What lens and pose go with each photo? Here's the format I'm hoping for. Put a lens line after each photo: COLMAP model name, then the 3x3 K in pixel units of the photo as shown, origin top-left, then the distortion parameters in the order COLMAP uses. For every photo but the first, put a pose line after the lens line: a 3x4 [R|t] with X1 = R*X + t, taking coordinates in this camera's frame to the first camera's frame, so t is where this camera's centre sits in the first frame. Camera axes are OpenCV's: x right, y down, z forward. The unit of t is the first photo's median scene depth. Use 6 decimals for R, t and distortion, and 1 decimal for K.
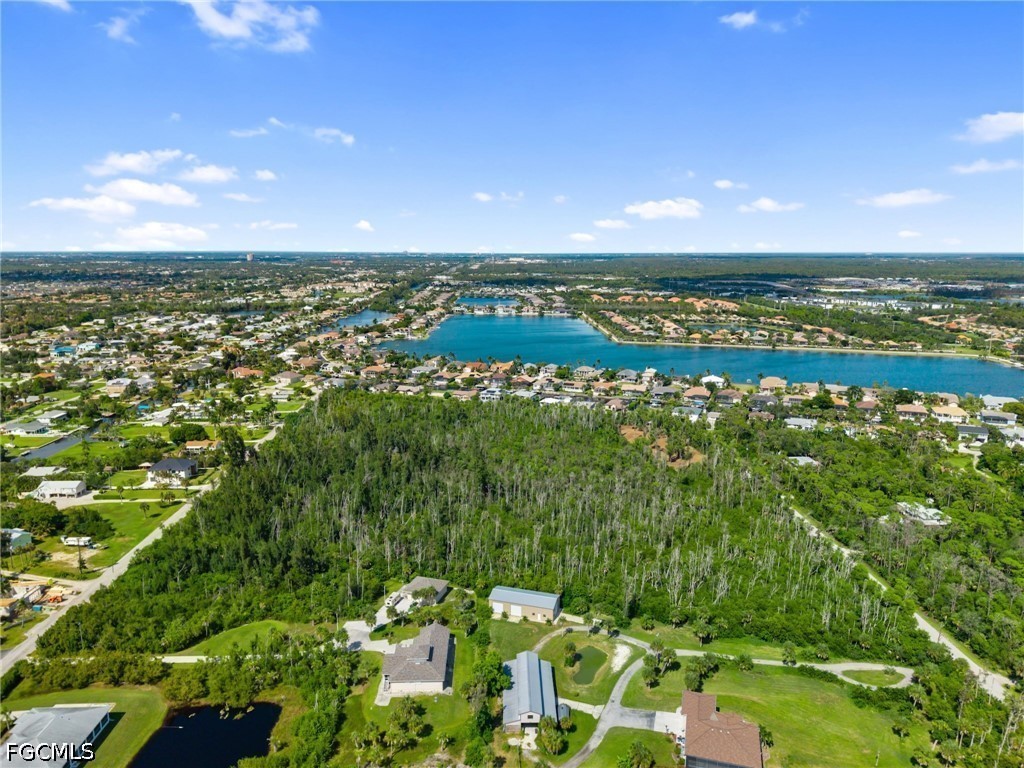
lens RADIAL K [[687.5, 0, 527.4], [0, 687.5, 385.3], [0, 0, 1]] dist [0.011330, -0.006242]
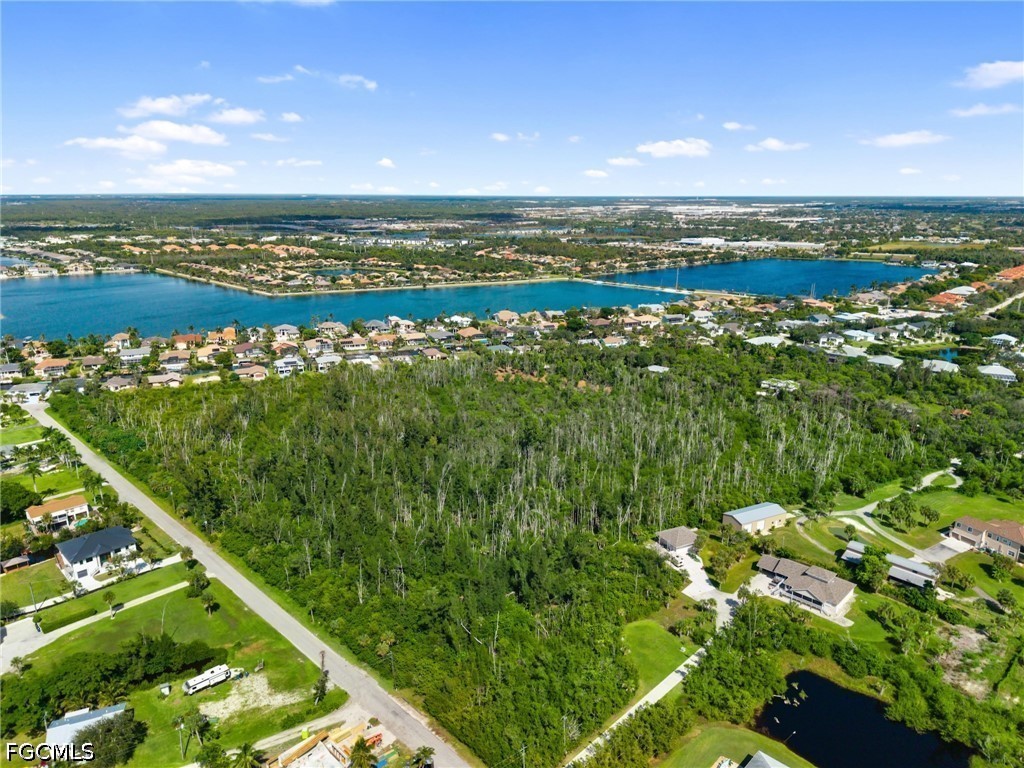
lens RADIAL K [[687.5, 0, 527.4], [0, 687.5, 385.3], [0, 0, 1]] dist [0.011330, -0.006242]
pose [[0.720186, -0.181820, 0.669533, -0.866354], [0.128336, 0.983307, 0.128984, -0.071754], [-0.681808, -0.006967, 0.731498, 0.400998]]
